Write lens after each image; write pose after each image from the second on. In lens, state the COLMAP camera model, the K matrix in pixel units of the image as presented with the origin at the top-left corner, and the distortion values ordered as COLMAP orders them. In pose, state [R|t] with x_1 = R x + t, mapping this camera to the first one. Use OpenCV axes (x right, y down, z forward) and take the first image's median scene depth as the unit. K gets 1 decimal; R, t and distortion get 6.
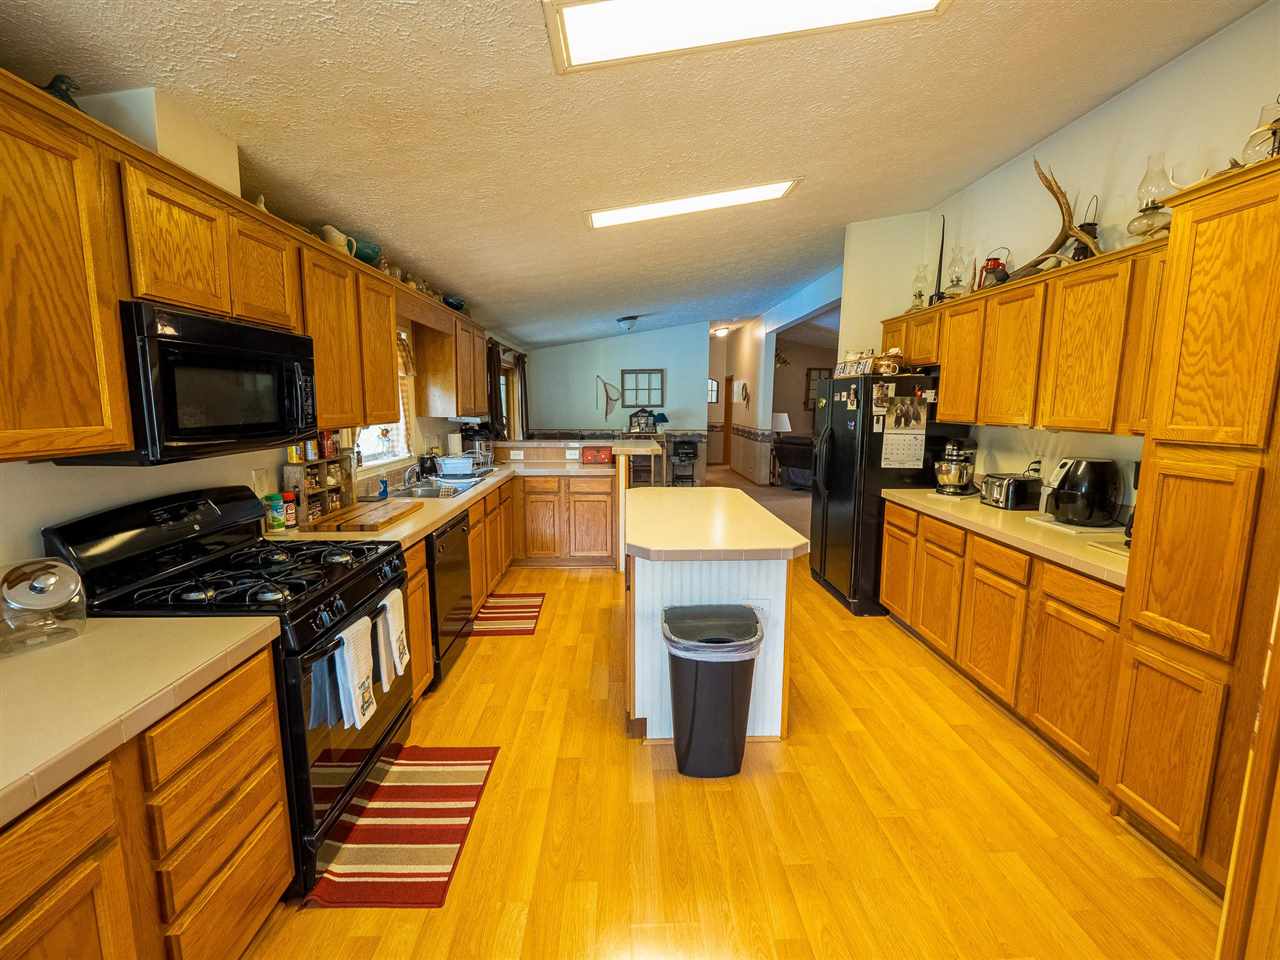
lens RADIAL K [[537.2, 0, 648.0], [0, 537.2, 477.1], [0, 0, 1]] dist [-0.009709, -0.000606]
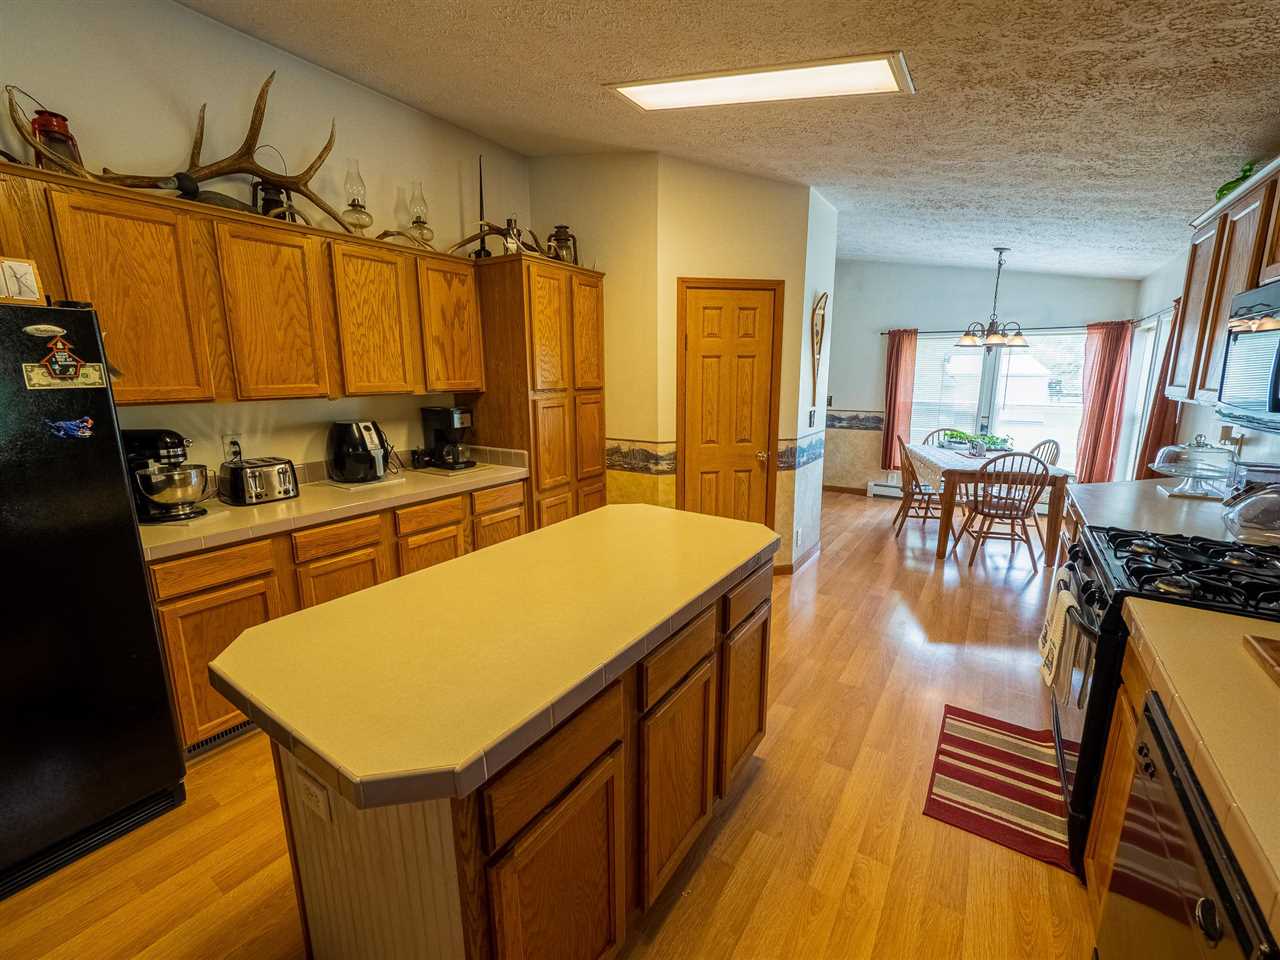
lens RADIAL K [[537.2, 0, 648.0], [0, 537.2, 477.1], [0, 0, 1]] dist [-0.009709, -0.000606]
pose [[-0.811452, -0.120088, 0.571948, -0.341424], [0.075899, 0.948718, 0.306878, -0.244073], [-0.579469, 0.292427, -0.760724, 1.707362]]
